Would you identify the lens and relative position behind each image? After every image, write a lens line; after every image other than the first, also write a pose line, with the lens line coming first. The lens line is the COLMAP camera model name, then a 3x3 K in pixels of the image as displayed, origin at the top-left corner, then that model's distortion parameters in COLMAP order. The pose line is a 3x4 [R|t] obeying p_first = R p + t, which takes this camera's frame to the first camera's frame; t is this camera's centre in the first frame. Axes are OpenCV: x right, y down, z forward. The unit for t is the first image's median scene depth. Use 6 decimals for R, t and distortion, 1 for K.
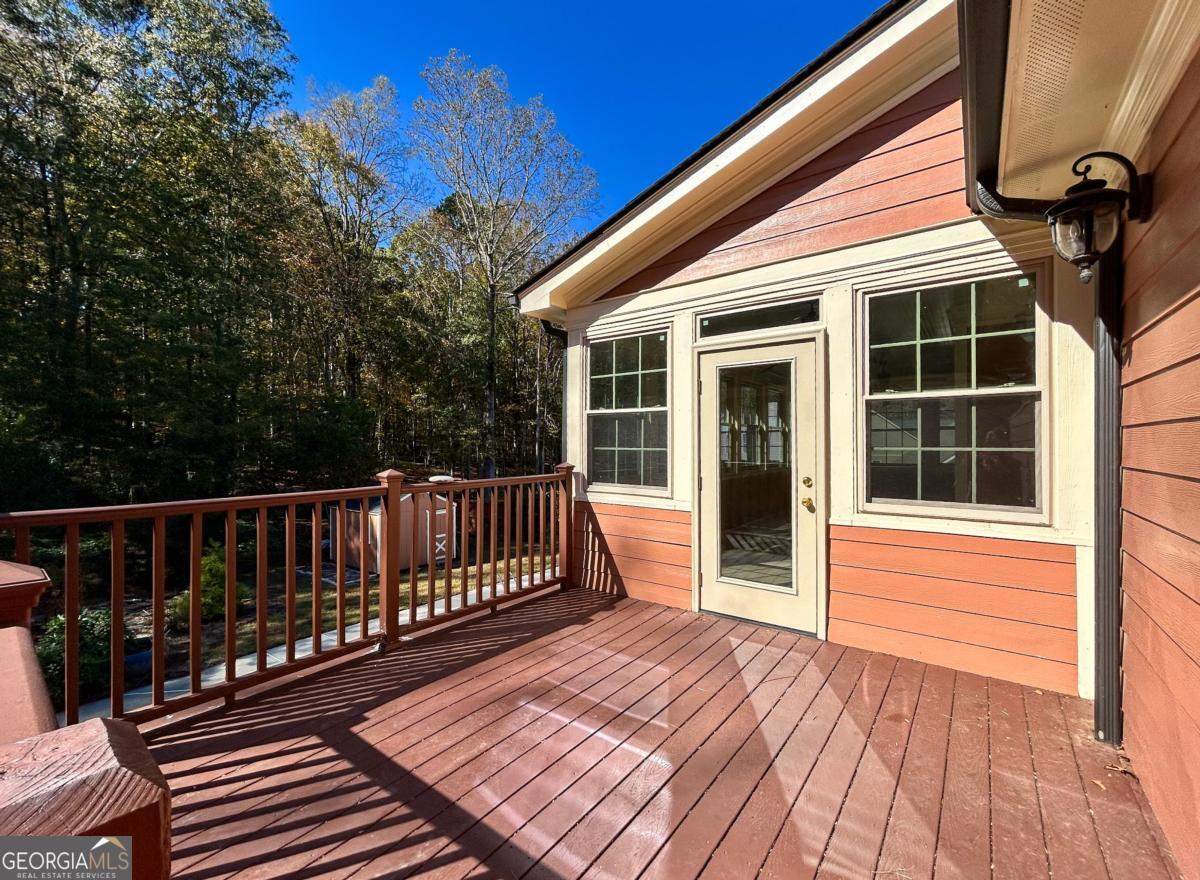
lens RADIAL K [[482.7, 0, 600.3], [0, 482.7, 447.5], [0, 0, 1]] dist [0.001430, 0.002662]
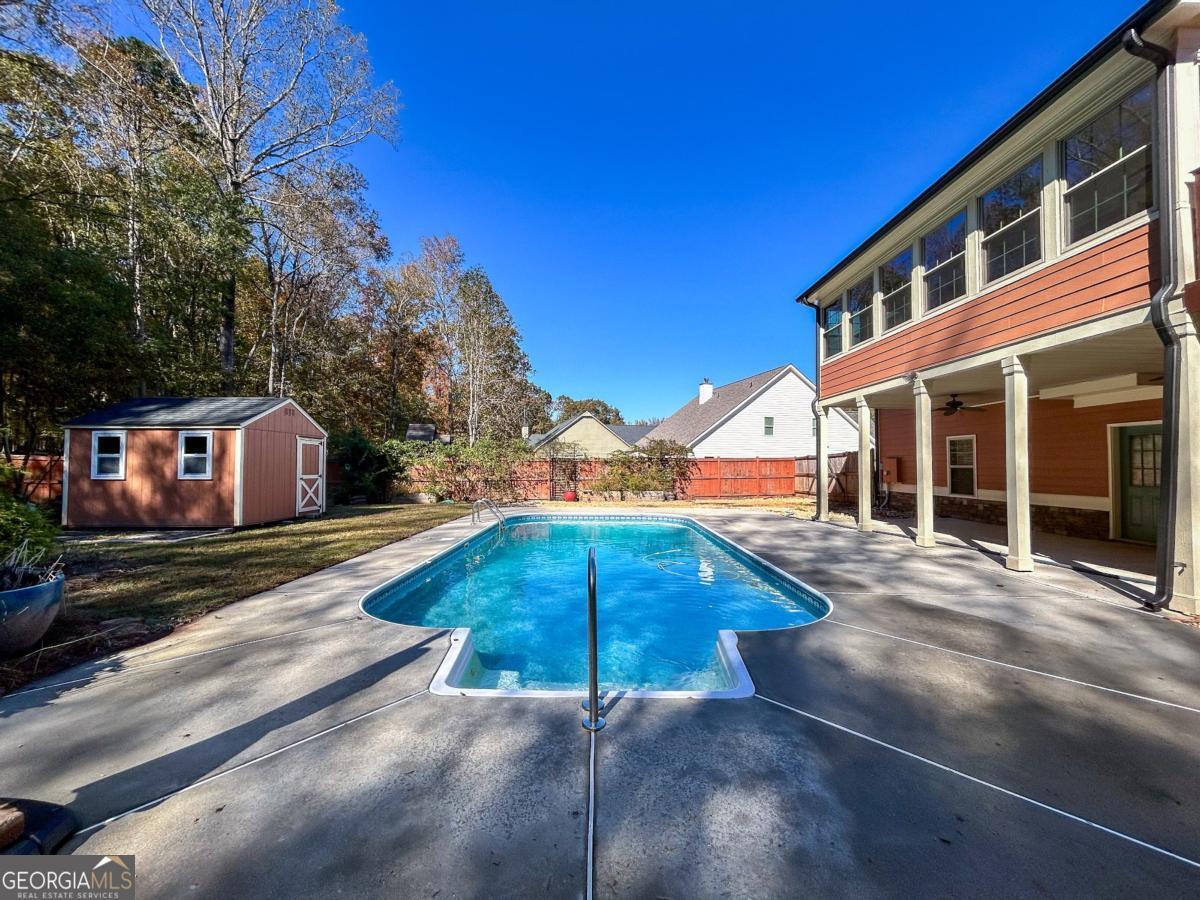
lens RADIAL K [[482.7, 0, 602.5], [0, 482.7, 448.3], [0, 0, 1]] dist [0.001430, 0.002662]
pose [[0.794805, 0.027859, 0.606225, -1.719768], [-0.002083, 0.999065, -0.043180, 0.687534], [-0.606862, 0.033056, 0.794120, 0.917986]]
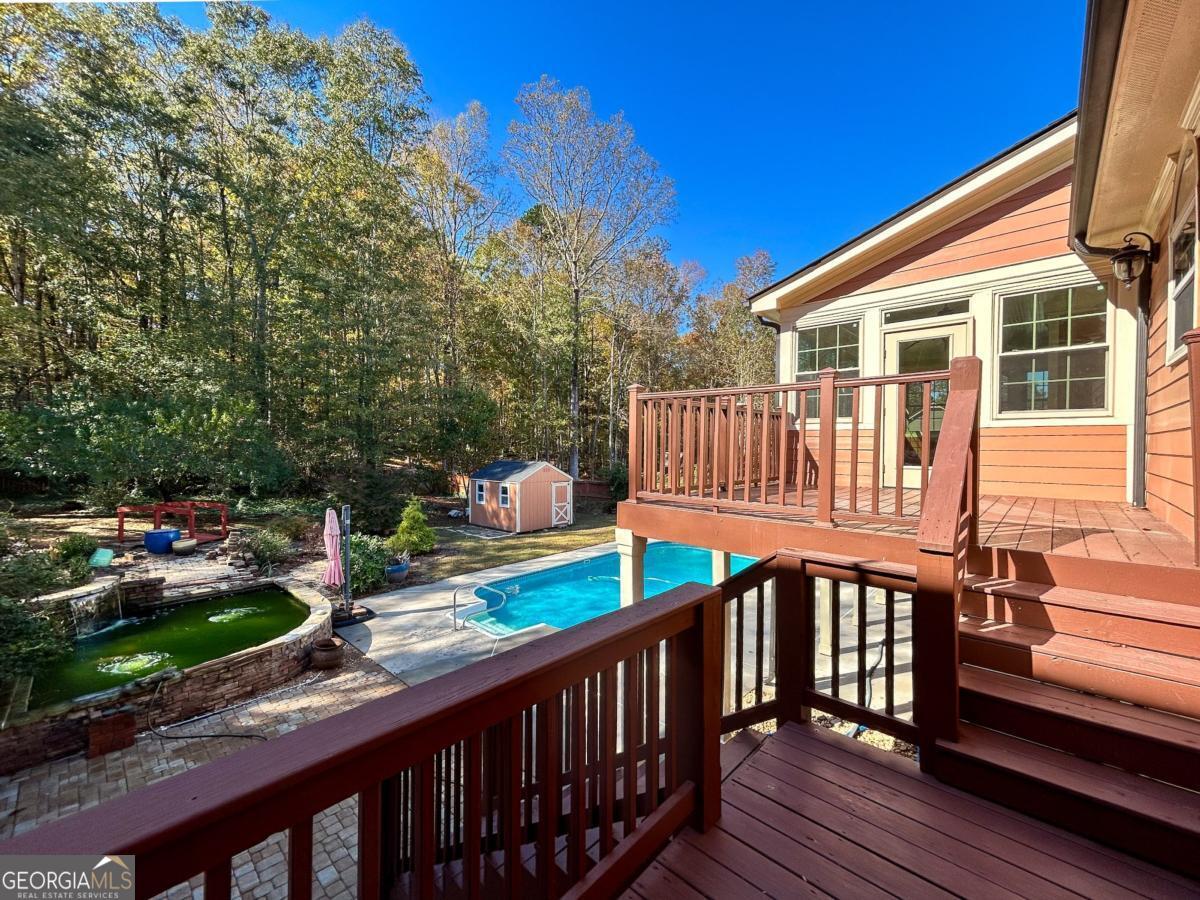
lens RADIAL K [[482.7, 0, 600.8], [0, 482.7, 454.0], [0, 0, 1]] dist [0.001430, 0.002662]
pose [[0.996089, 0.009101, -0.087884, -0.554273], [-0.008374, 0.999928, 0.008640, 0.189471], [0.087956, -0.007870, 0.996093, -0.659056]]
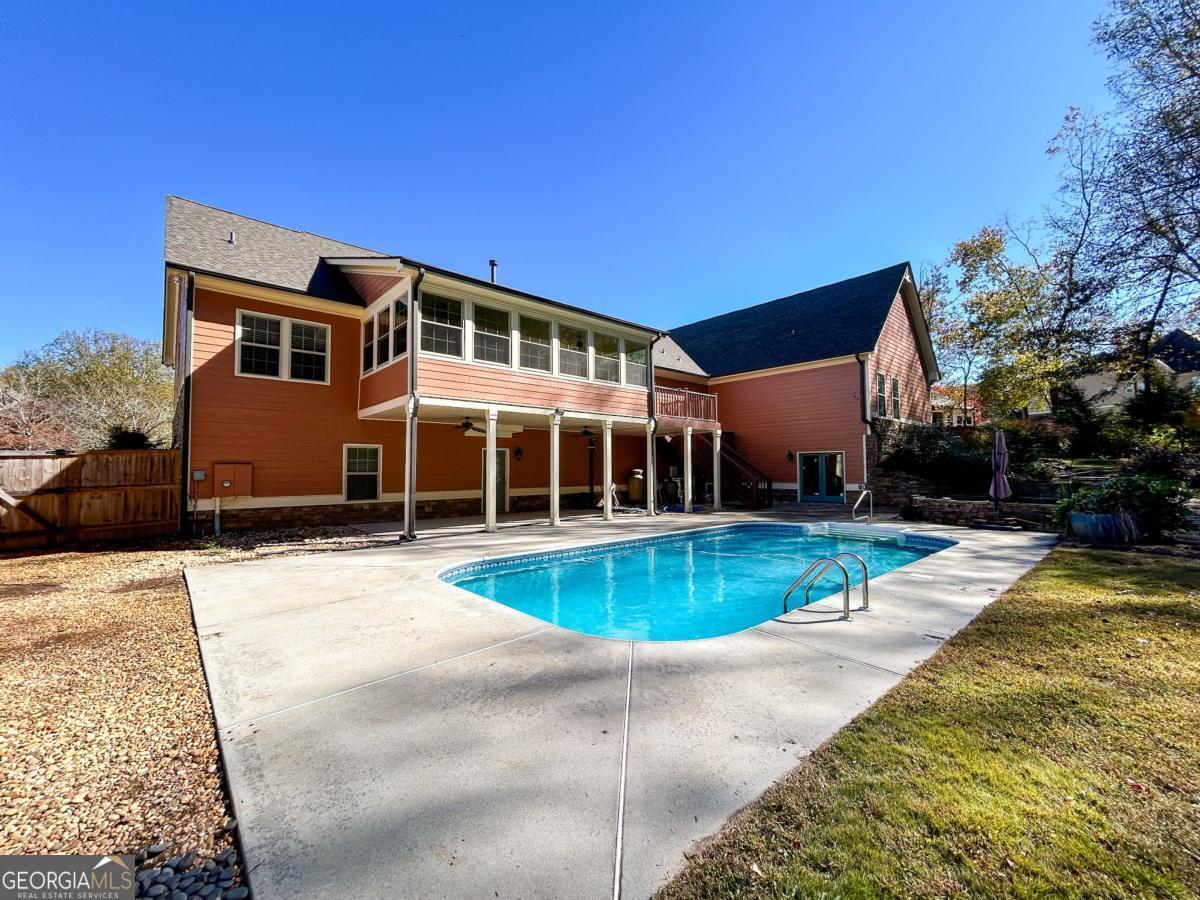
lens RADIAL K [[482.7, 0, 601.3], [0, 482.7, 452.2], [0, 0, 1]] dist [0.001430, 0.002662]
pose [[-0.981986, 0.016879, 0.188198, -0.406631], [0.011469, 0.999490, -0.029795, 0.644487], [-0.188605, -0.027100, -0.981679, 4.385673]]
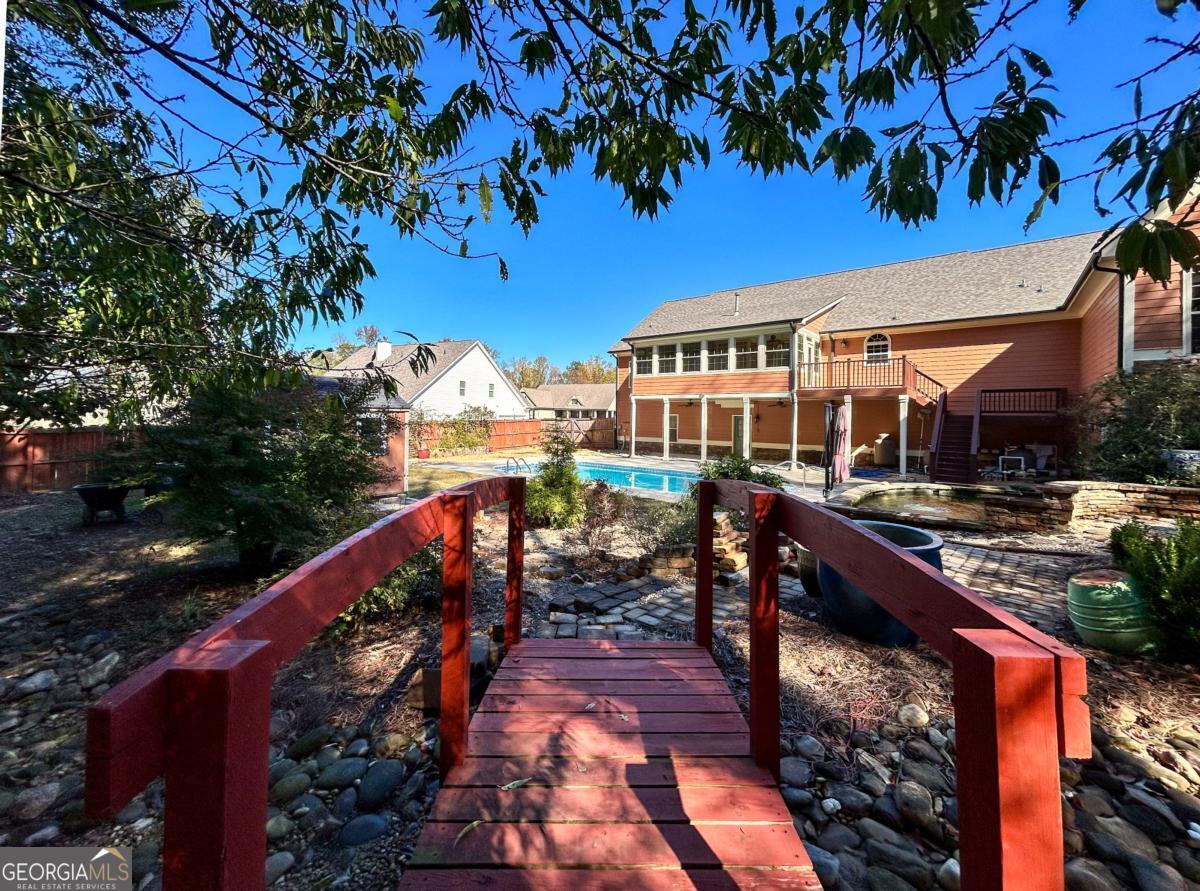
lens RADIAL K [[482.7, 0, 587.3], [0, 482.7, 416.9], [0, 0, 1]] dist [0.001430, 0.002662]
pose [[0.051485, -0.000388, 0.998674, -4.346601], [-0.002815, 0.999996, 0.000533, 0.528491], [-0.998670, -0.002839, 0.051484, 2.547832]]
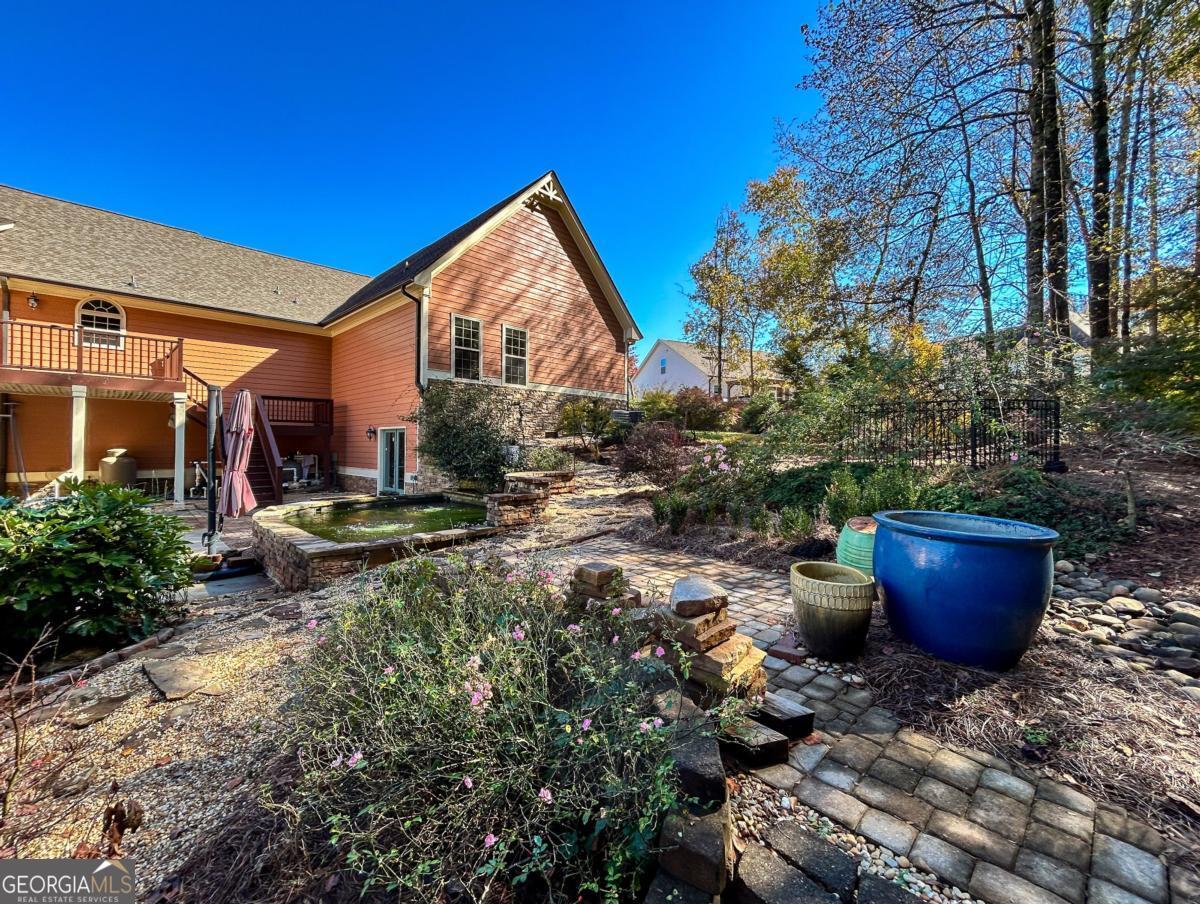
lens RADIAL K [[490.3, 0, 602.1], [0, 490.3, 444.5], [0, 0, 1]] dist [-0.000584, 0.000243]
pose [[-0.992394, -0.005044, 0.122996, -3.223643], [-0.004312, 0.999971, 0.006220, 0.618289], [-0.123024, 0.005643, -0.992388, 2.744401]]
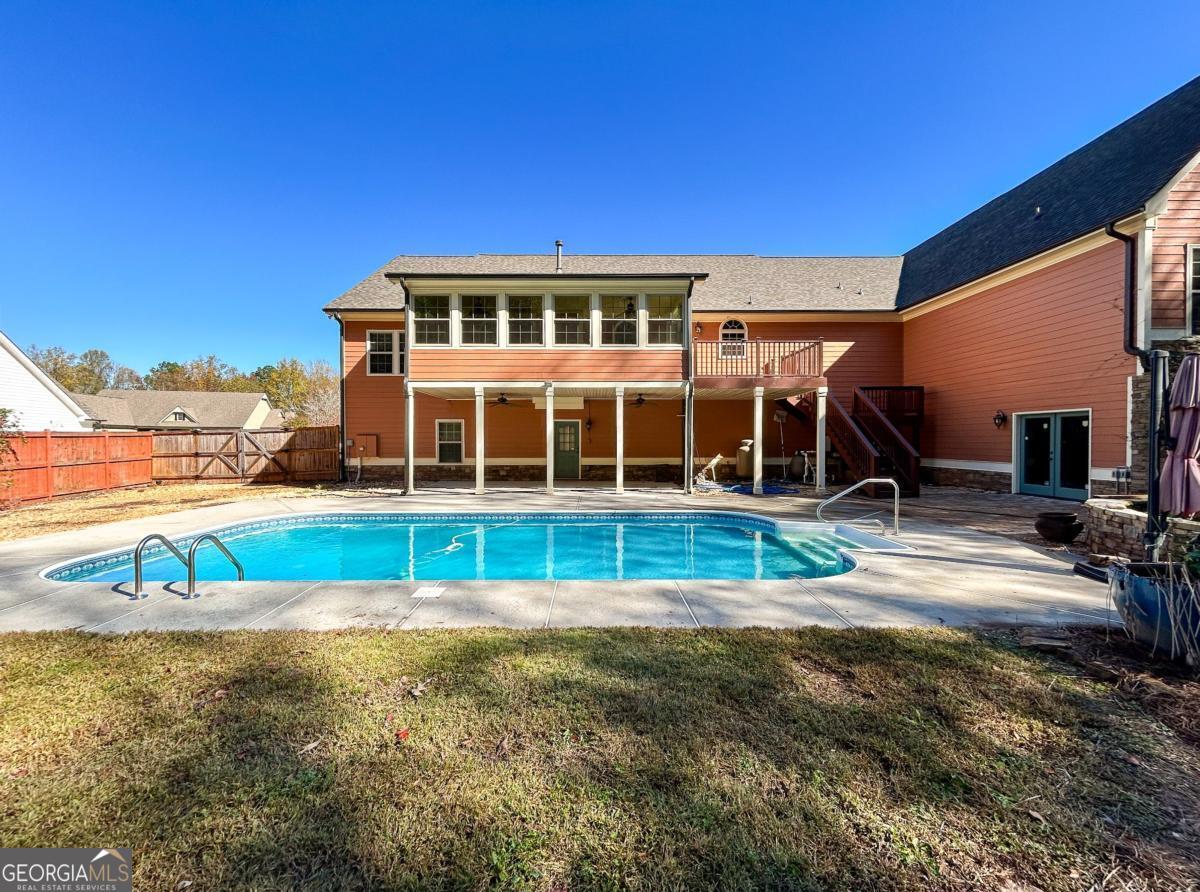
lens RADIAL K [[482.7, 0, 597.1], [0, 482.7, 443.1], [0, 0, 1]] dist [0.001430, 0.002662]
pose [[-0.612605, -0.002515, 0.790386, -2.054139], [0.011261, 0.999866, 0.011910, 0.644230], [-0.790309, 0.016197, -0.612494, 3.205783]]
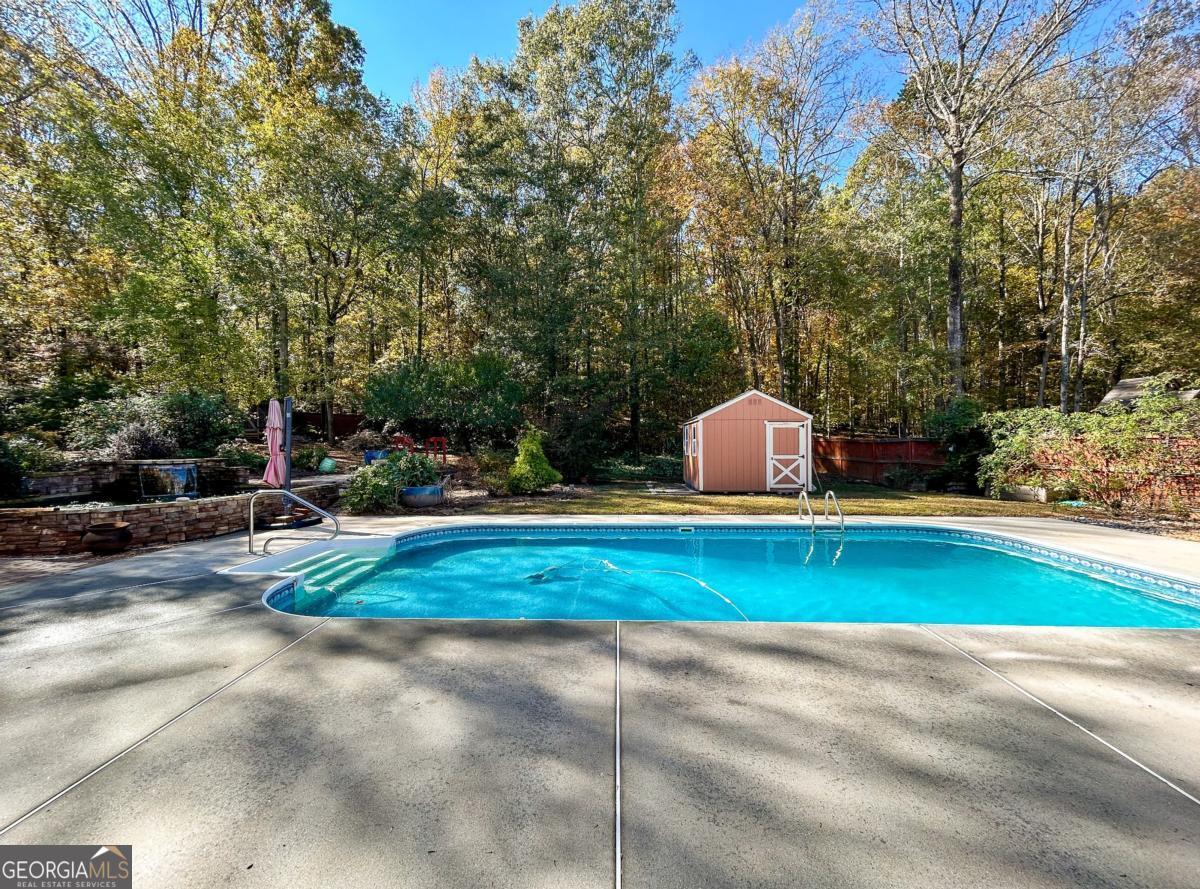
lens RADIAL K [[482.7, 0, 600.1], [0, 482.7, 442.0], [0, 0, 1]] dist [0.001430, 0.002662]
pose [[0.571062, 0.000787, -0.820907, 0.445044], [-0.002426, 0.999997, -0.000729, 0.645644], [0.820904, 0.002407, 0.571062, 1.429595]]
